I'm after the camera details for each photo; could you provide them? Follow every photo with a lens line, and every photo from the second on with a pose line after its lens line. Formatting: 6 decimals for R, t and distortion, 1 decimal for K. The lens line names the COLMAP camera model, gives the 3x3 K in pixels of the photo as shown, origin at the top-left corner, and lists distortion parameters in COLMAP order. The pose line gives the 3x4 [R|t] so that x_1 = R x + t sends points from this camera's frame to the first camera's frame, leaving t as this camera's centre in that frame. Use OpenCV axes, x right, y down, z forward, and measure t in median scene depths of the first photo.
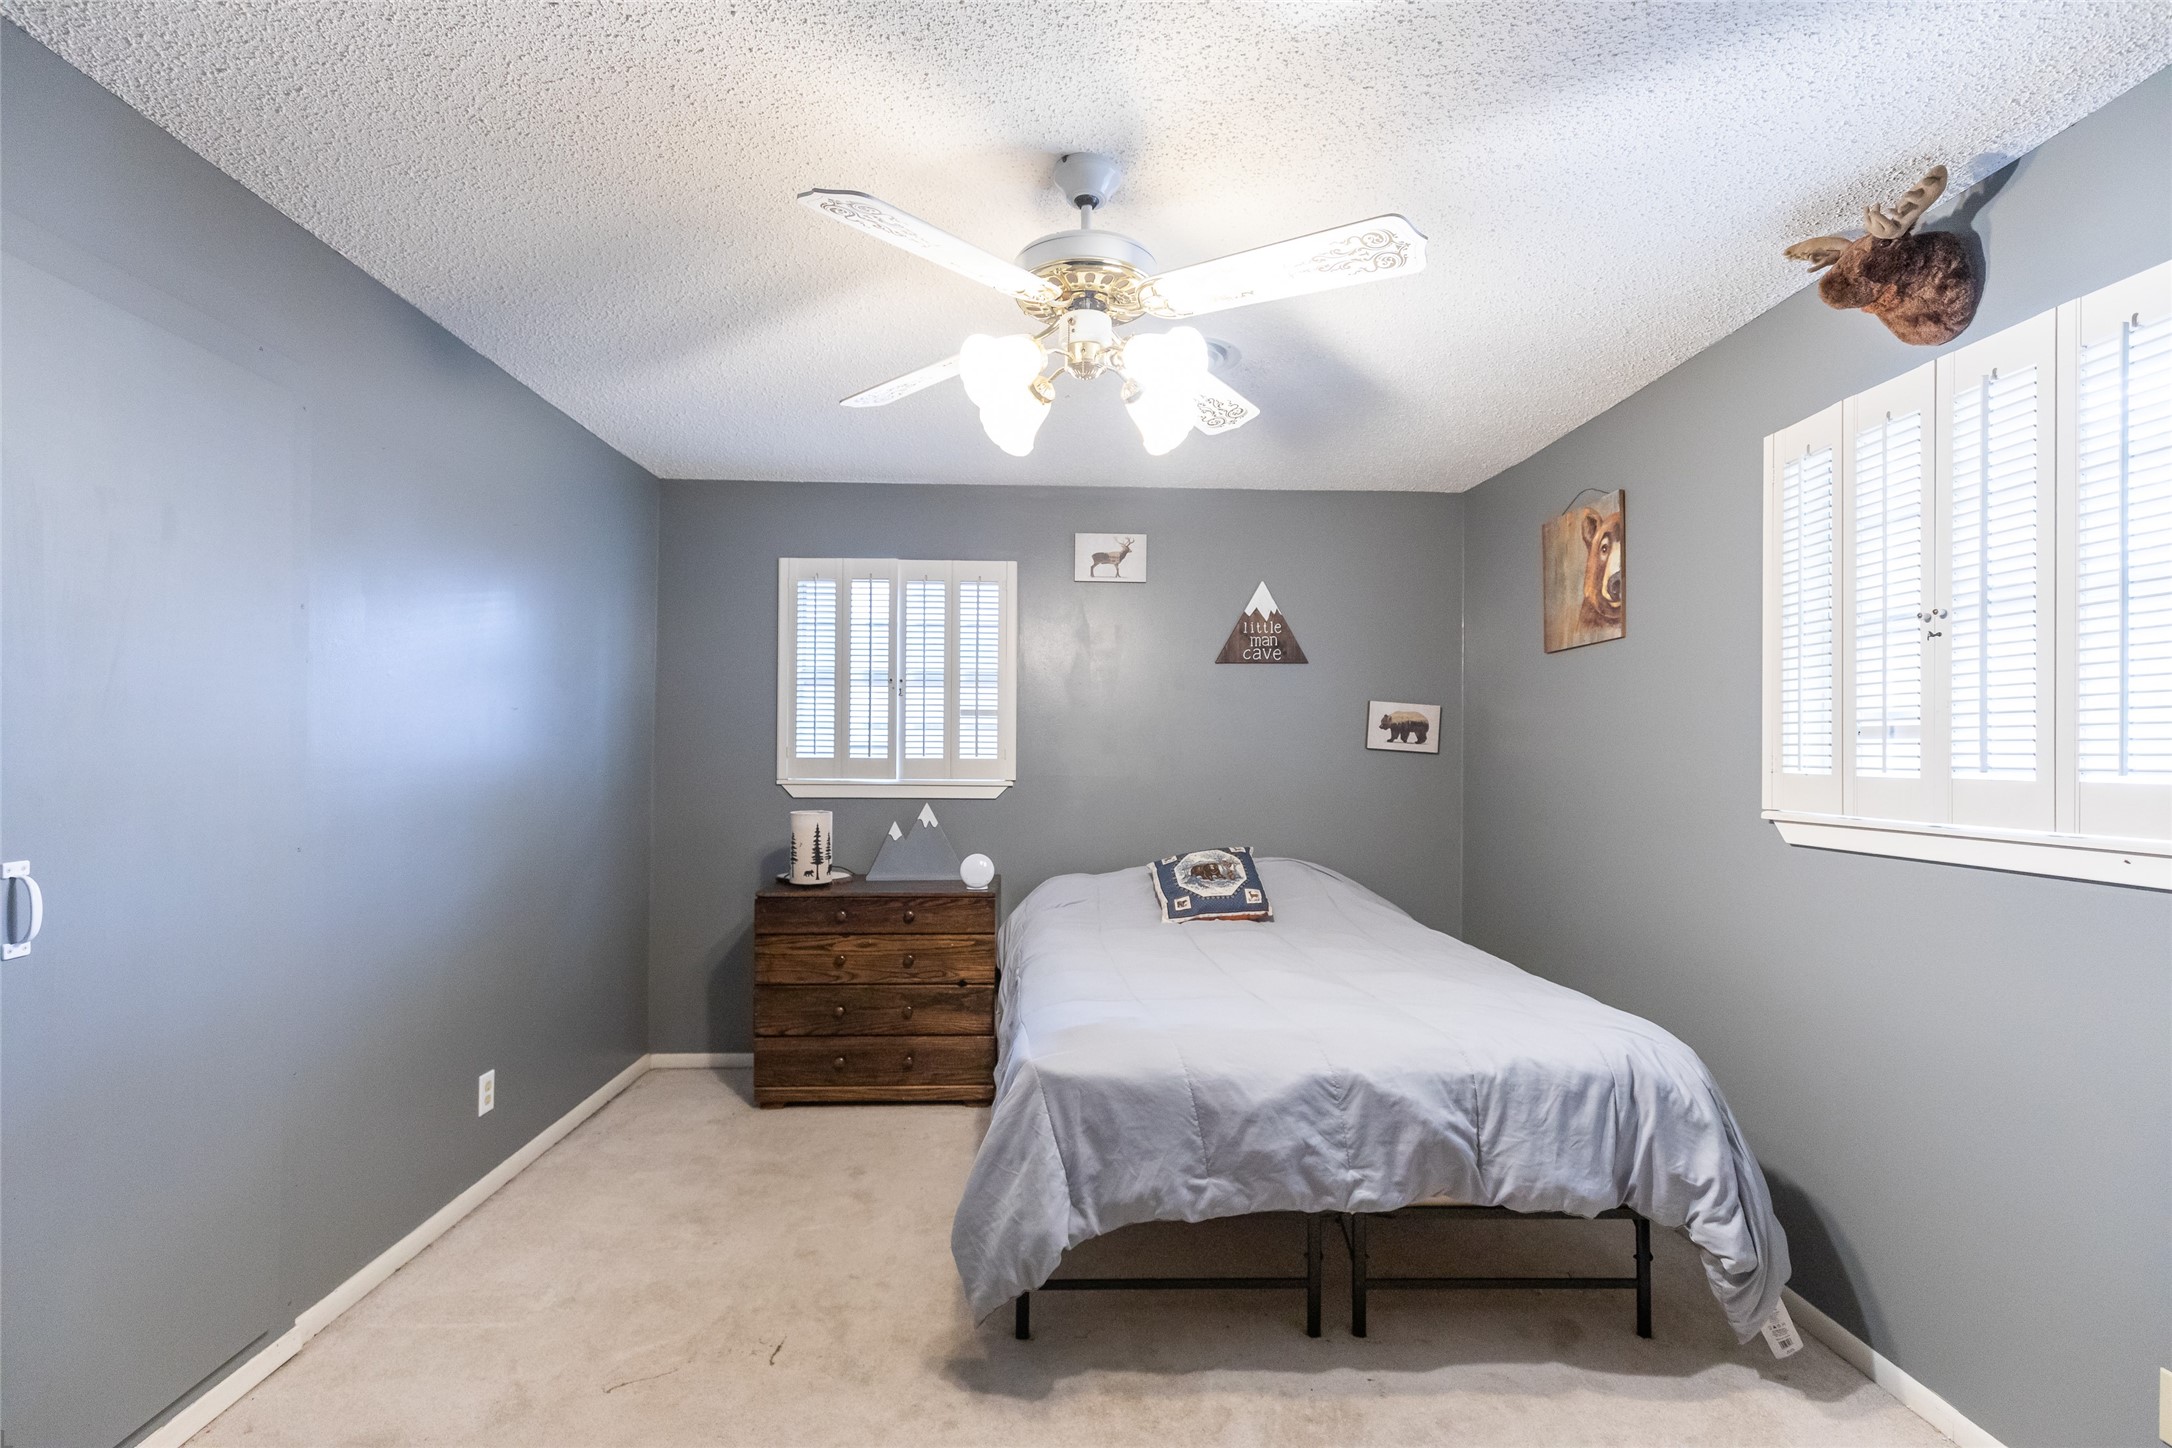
lens RADIAL K [[981.0, 0, 1077.7], [0, 981.0, 735.0], [0, 0, 1]] dist [0.010783, -0.003155]
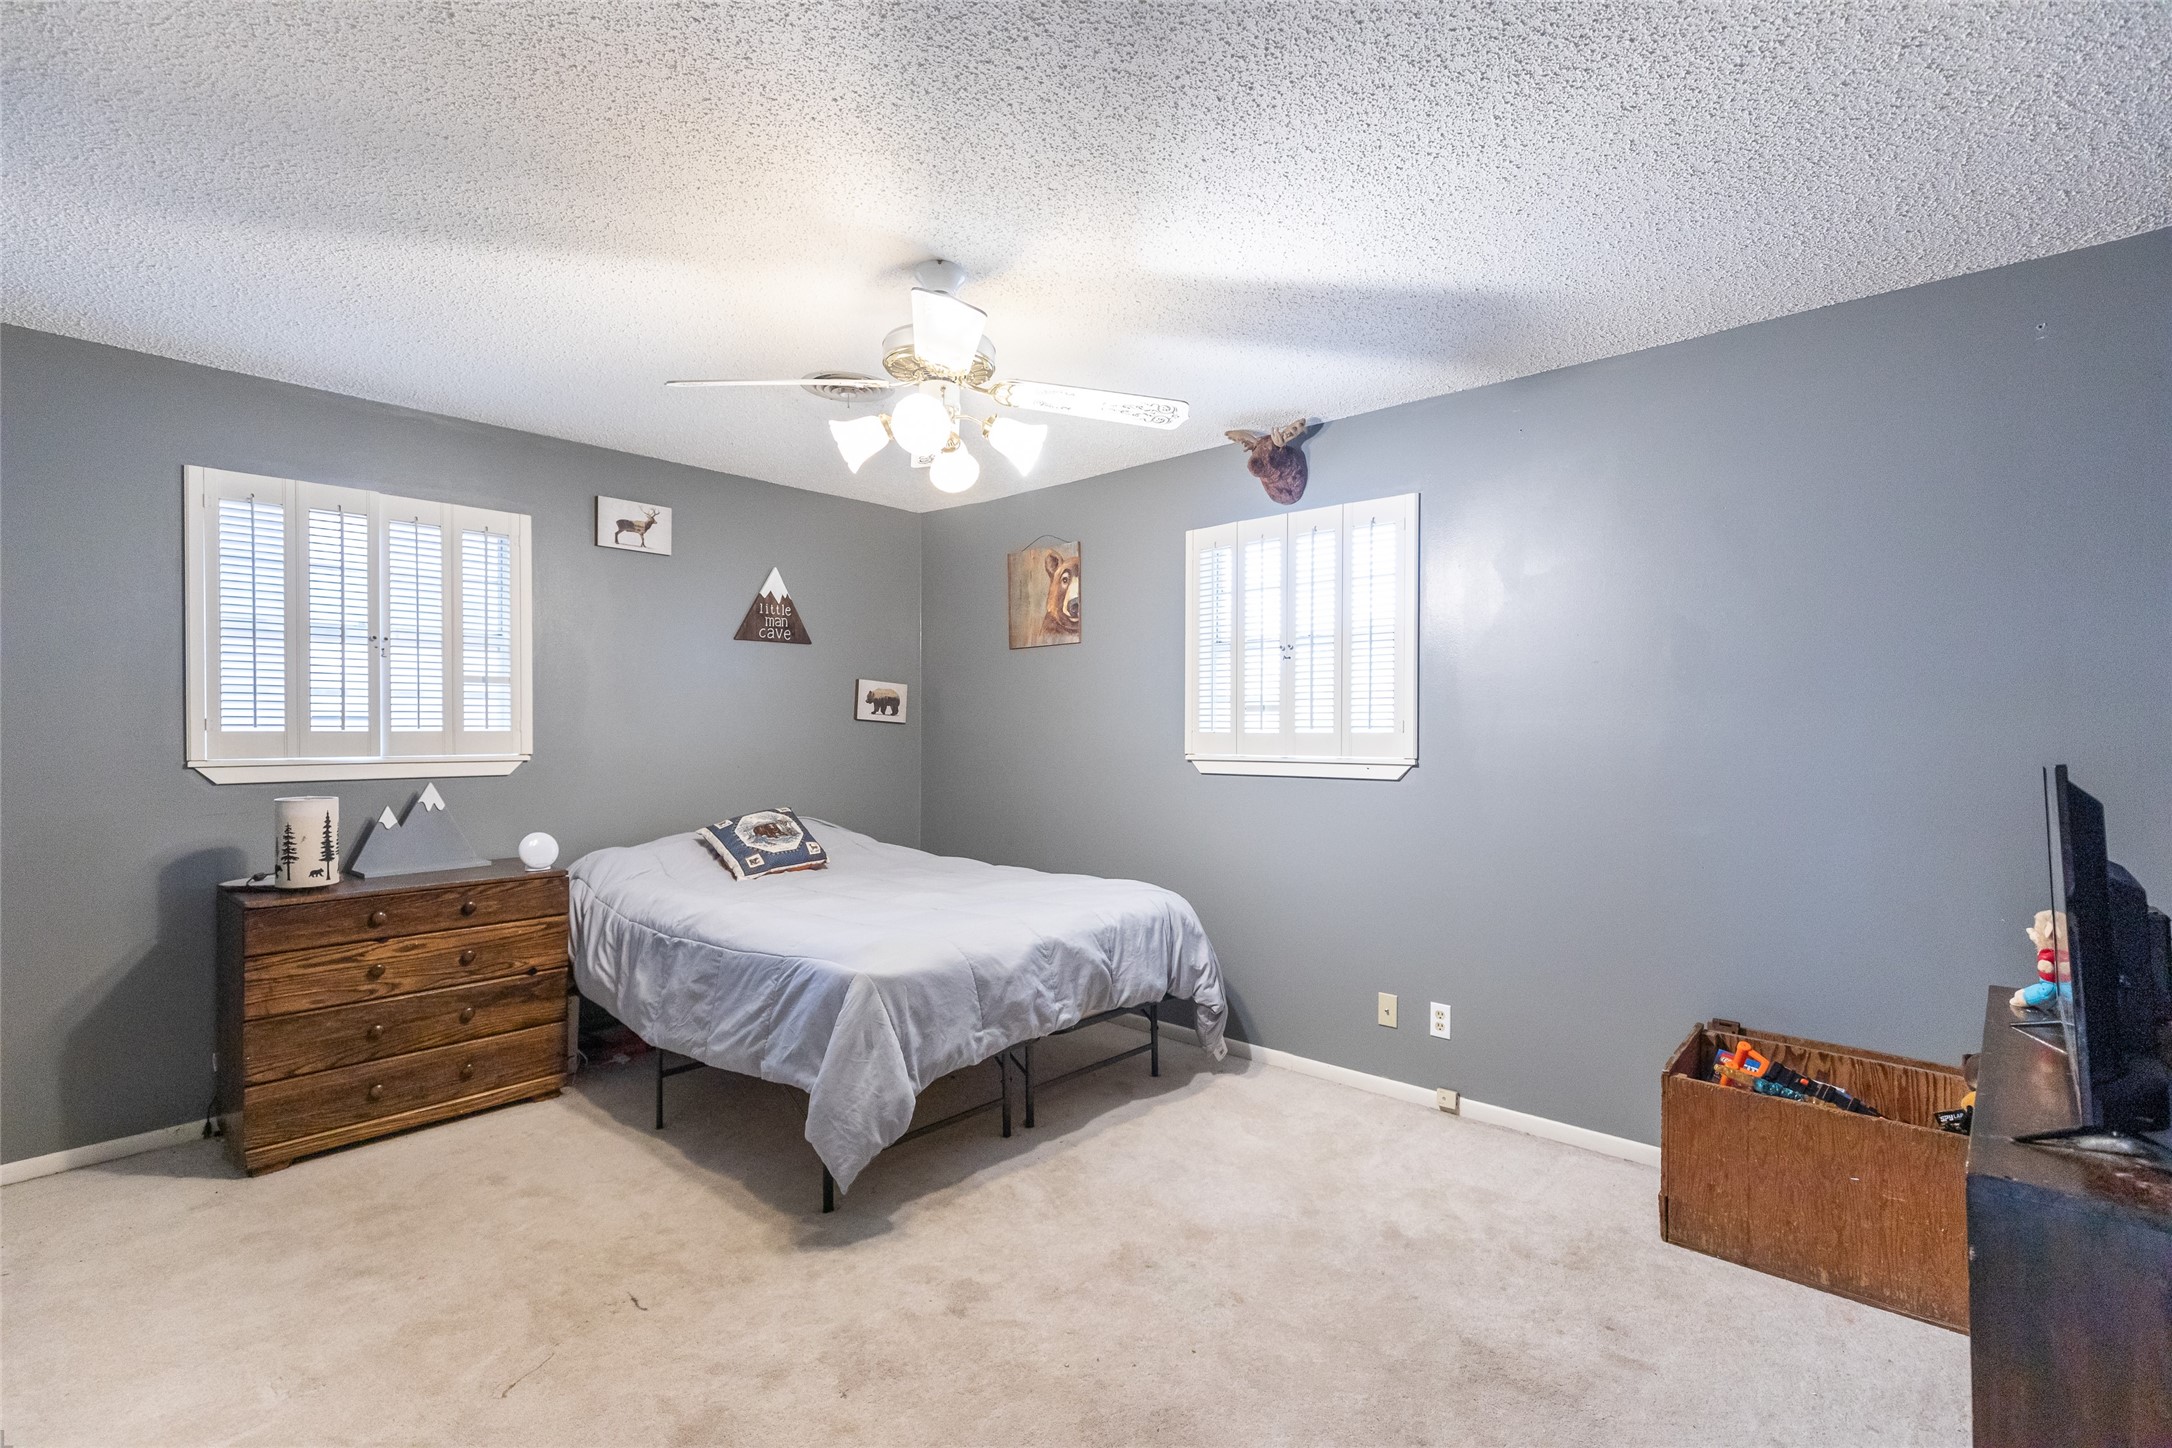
lens RADIAL K [[981.0, 0, 1103.5], [0, 981.0, 729.0], [0, 0, 1]] dist [0.010783, -0.003155]
pose [[0.688020, -0.007945, 0.725648, -0.611305], [-0.006451, 0.999834, 0.017063, 0.005670], [-0.725663, -0.016421, 0.687855, -0.044916]]
